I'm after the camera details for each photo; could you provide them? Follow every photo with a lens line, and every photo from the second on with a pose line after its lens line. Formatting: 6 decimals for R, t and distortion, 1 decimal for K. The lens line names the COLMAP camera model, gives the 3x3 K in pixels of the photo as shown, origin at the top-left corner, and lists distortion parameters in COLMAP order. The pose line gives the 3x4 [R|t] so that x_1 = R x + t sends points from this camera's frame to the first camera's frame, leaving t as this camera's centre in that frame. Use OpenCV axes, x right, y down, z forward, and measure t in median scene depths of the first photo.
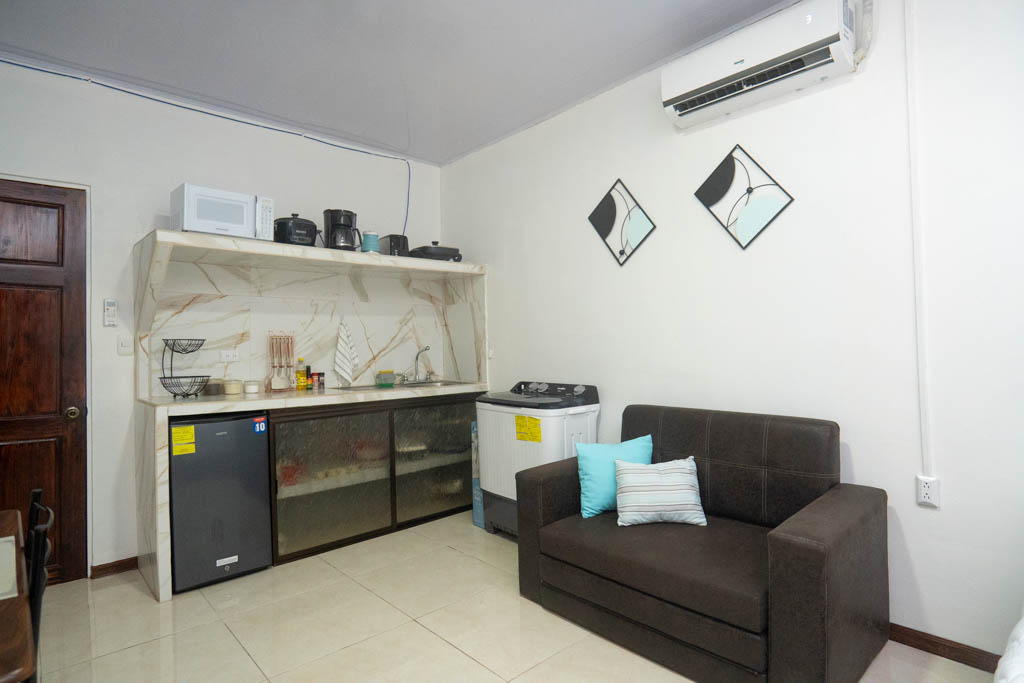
lens RADIAL K [[542.4, 0, 516.4], [0, 542.4, 341.4], [0, 0, 1]] dist [-0.037659, 0.011652]
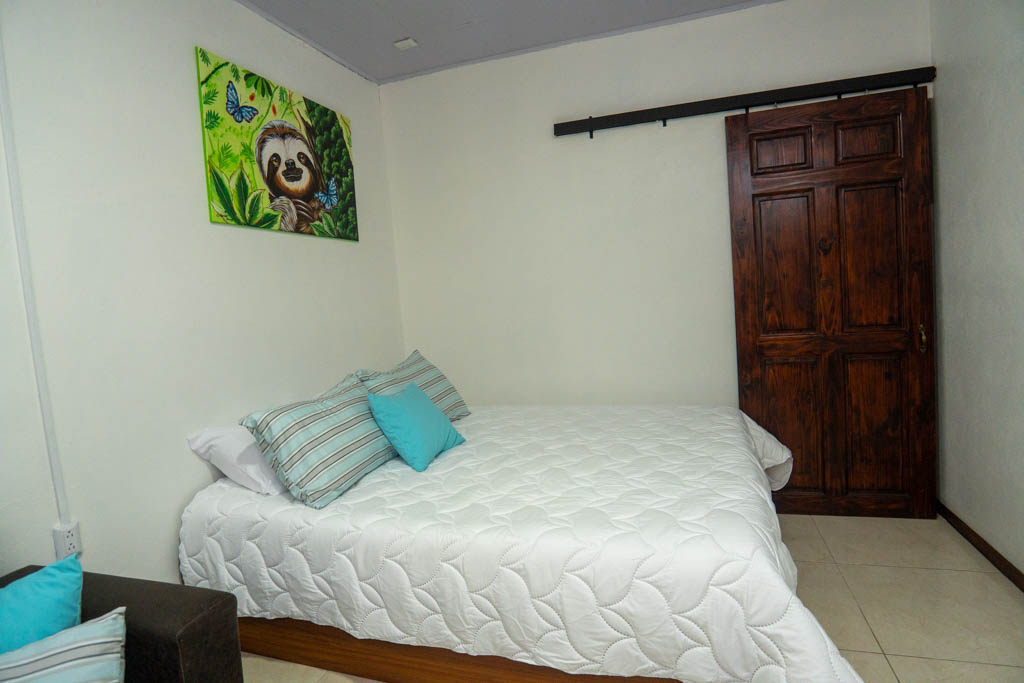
lens RADIAL K [[542.4, 0, 516.4], [0, 542.4, 341.4], [0, 0, 1]] dist [-0.037659, 0.011652]
pose [[-0.498659, -0.016796, 0.866636, -0.192021], [0.065561, 0.996217, 0.057031, -0.019940], [-0.864316, 0.085256, -0.495671, 0.504977]]
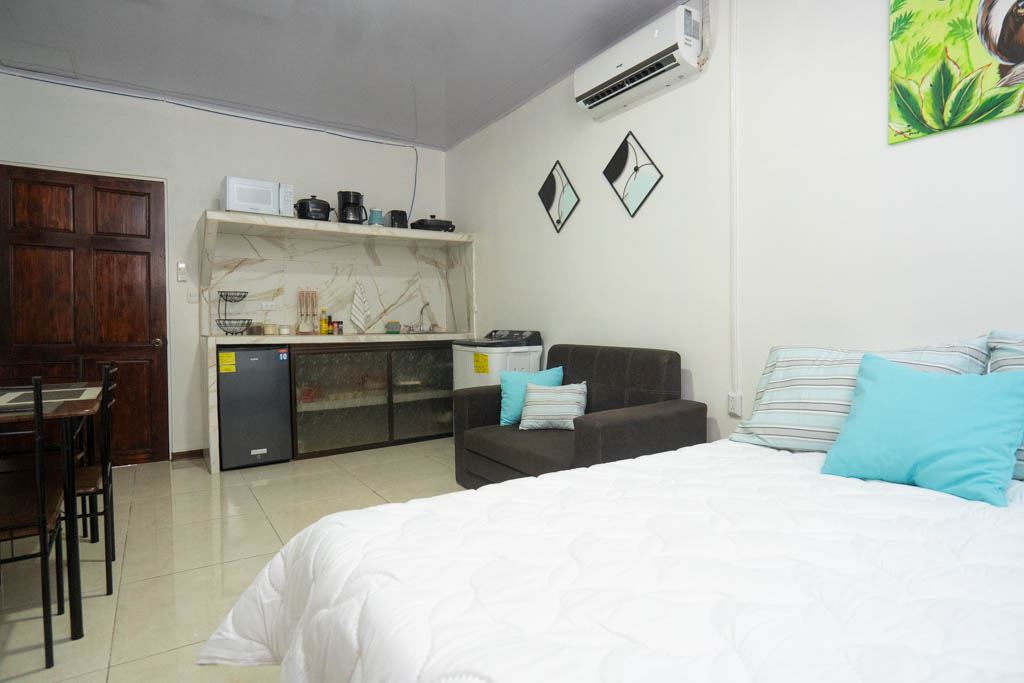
lens RADIAL K [[542.4, 0, 516.4], [0, 542.4, 341.4], [0, 0, 1]] dist [-0.037659, 0.011652]
pose [[0.988397, 0.018224, -0.150796, 0.290712], [-0.011002, 0.998758, 0.048586, 0.047236], [0.151494, -0.046363, 0.987370, -0.232453]]
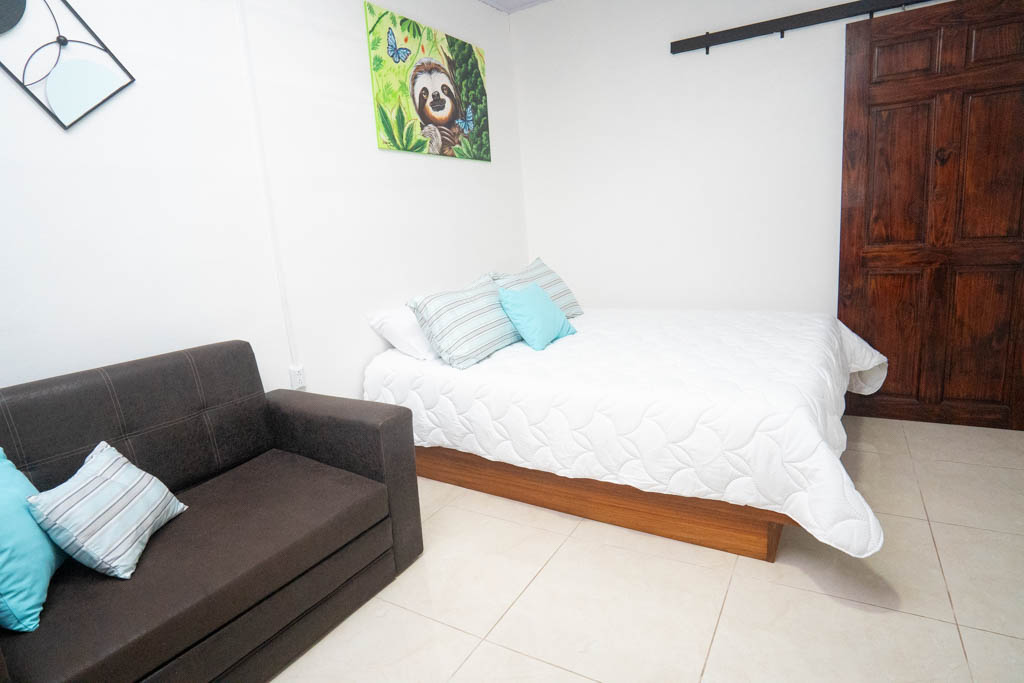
lens RADIAL K [[542.4, 0, 516.4], [0, 542.4, 341.4], [0, 0, 1]] dist [-0.037659, 0.011652]
pose [[-0.289129, -0.155745, 0.944536, -0.342393], [0.062128, 0.981544, 0.180865, 0.004975], [-0.955272, 0.110976, -0.274116, 0.553101]]
